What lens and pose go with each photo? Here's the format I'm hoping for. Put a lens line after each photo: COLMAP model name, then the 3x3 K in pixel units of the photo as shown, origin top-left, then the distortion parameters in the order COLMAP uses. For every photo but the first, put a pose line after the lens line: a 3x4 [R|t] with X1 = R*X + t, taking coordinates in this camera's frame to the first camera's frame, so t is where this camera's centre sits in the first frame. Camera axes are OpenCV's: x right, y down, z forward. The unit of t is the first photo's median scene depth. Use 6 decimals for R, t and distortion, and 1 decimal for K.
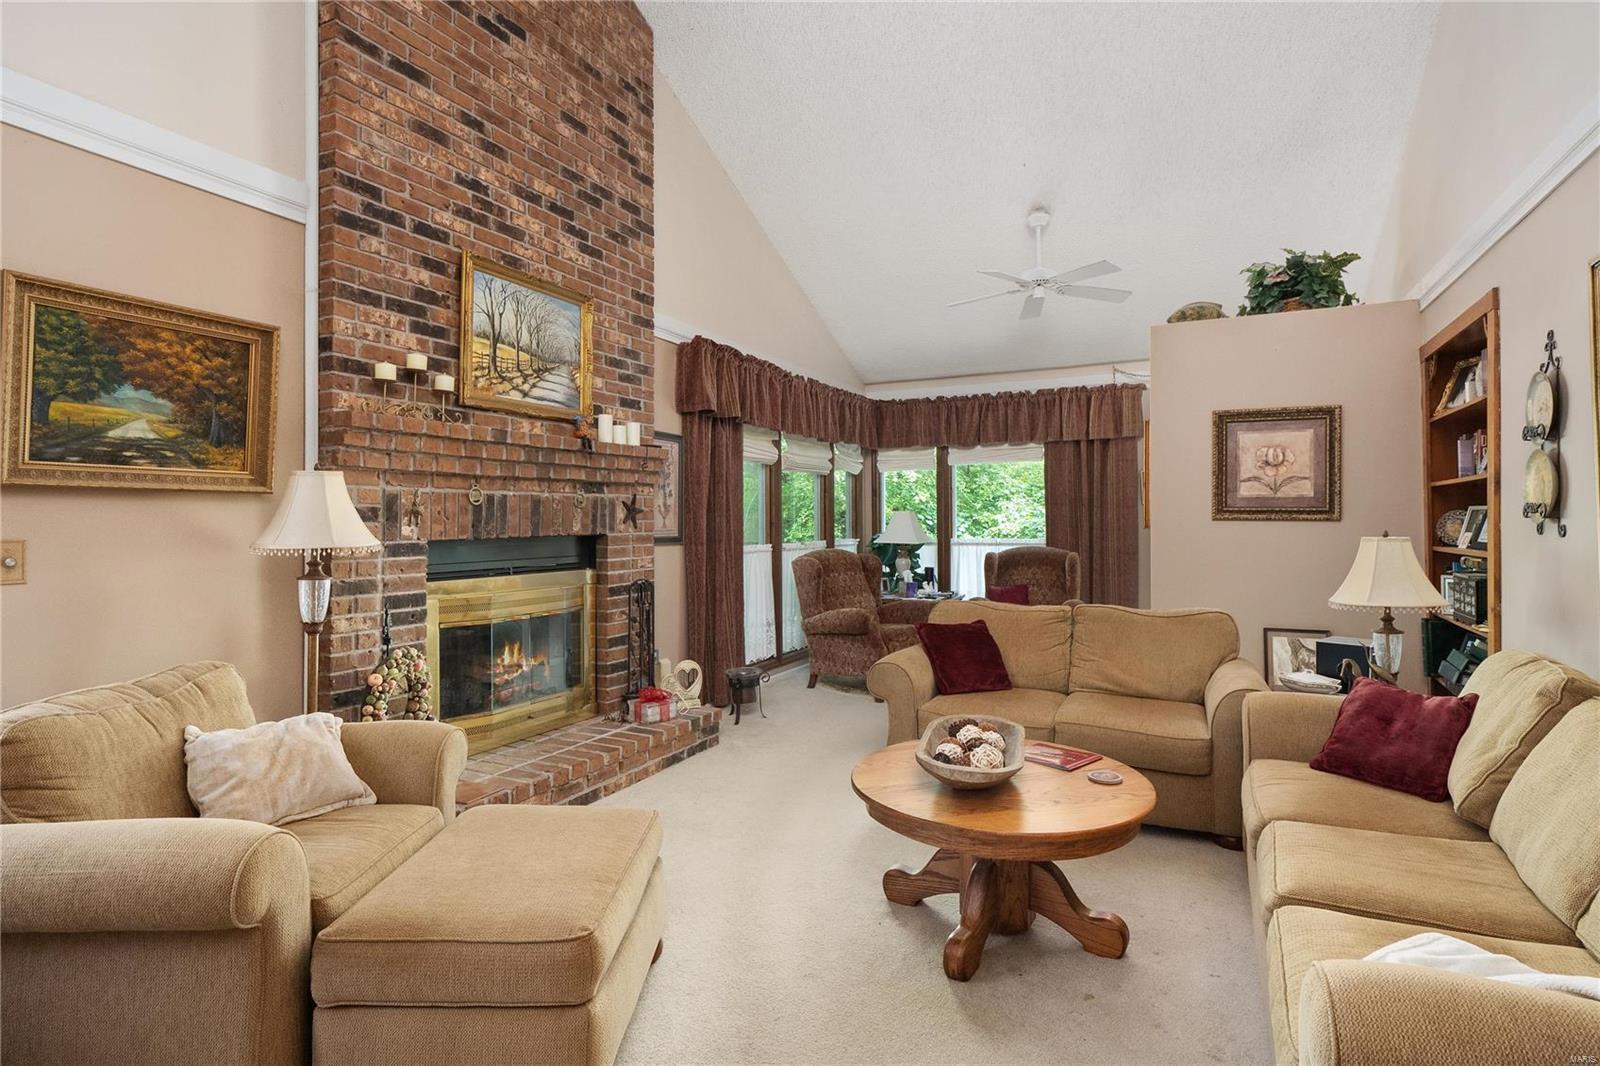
lens RADIAL K [[806.5, 0, 829.2], [0, 806.5, 518.3], [0, 0, 1]] dist [-0.003969, -0.002553]
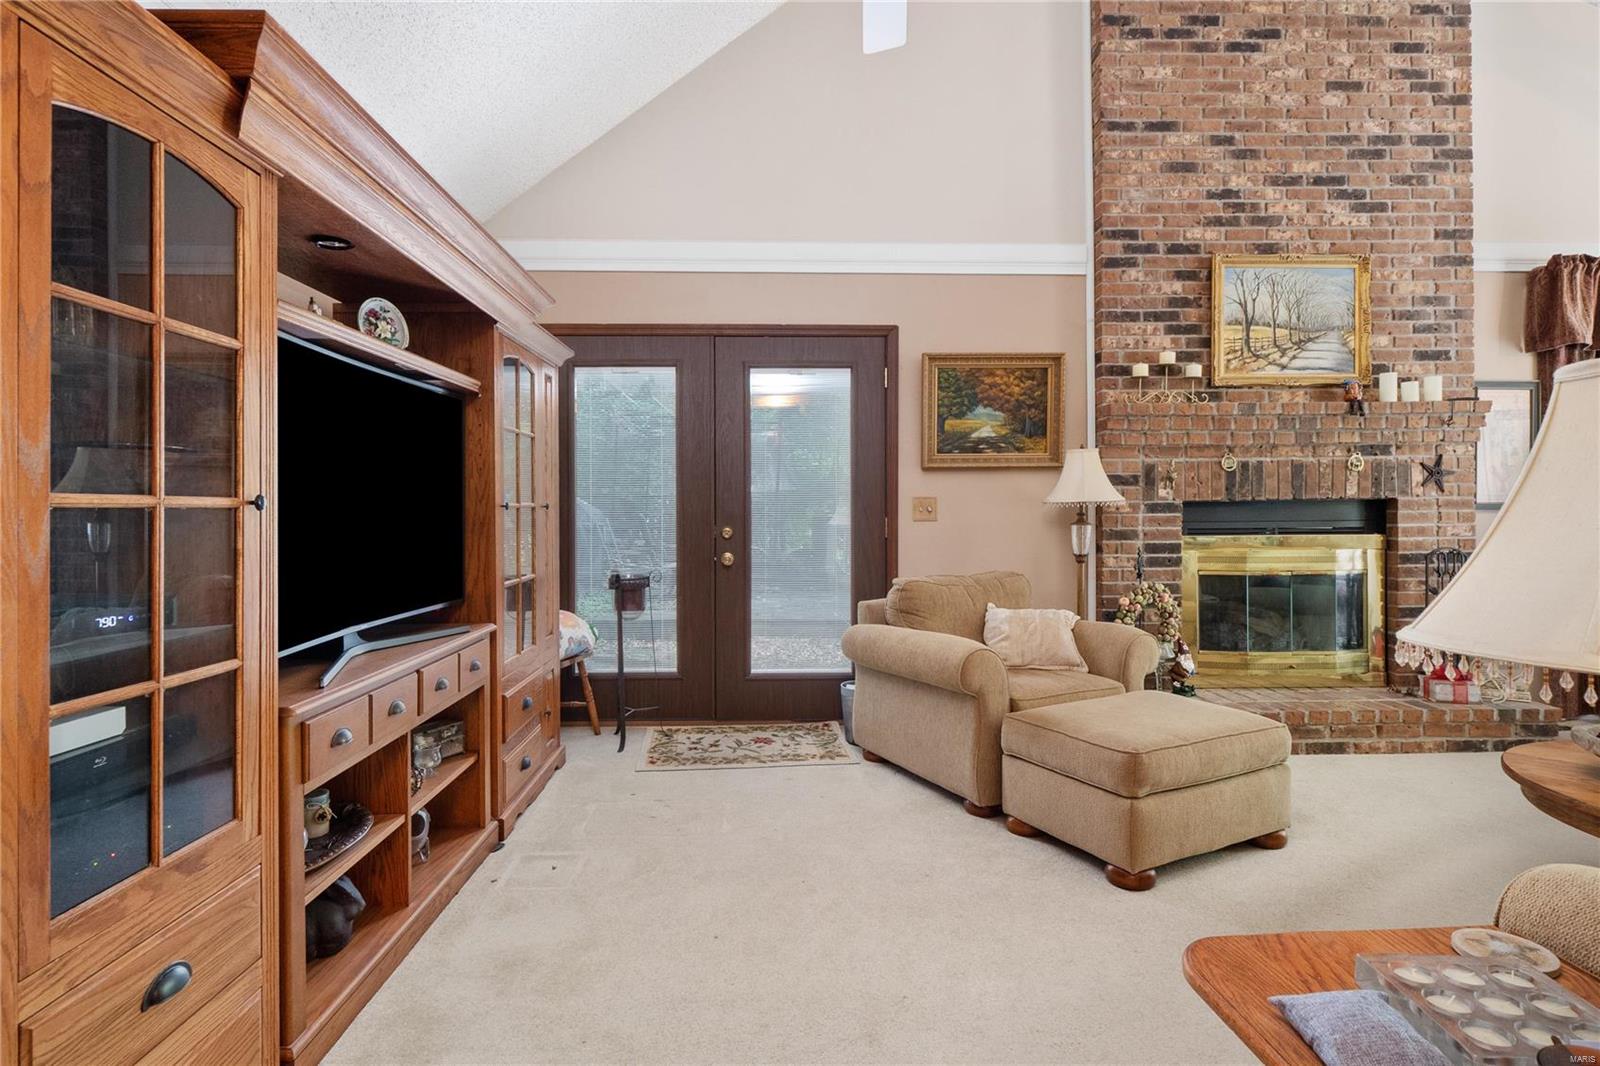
lens RADIAL K [[806.5, 0, 790.8], [0, 806.5, 524.5], [0, 0, 1]] dist [-0.003969, -0.002553]
pose [[0.449314, 0.004877, -0.893361, 0.271369], [0.010681, 0.999884, 0.010830, 0.035748], [0.893310, -0.014408, 0.449210, -0.071421]]
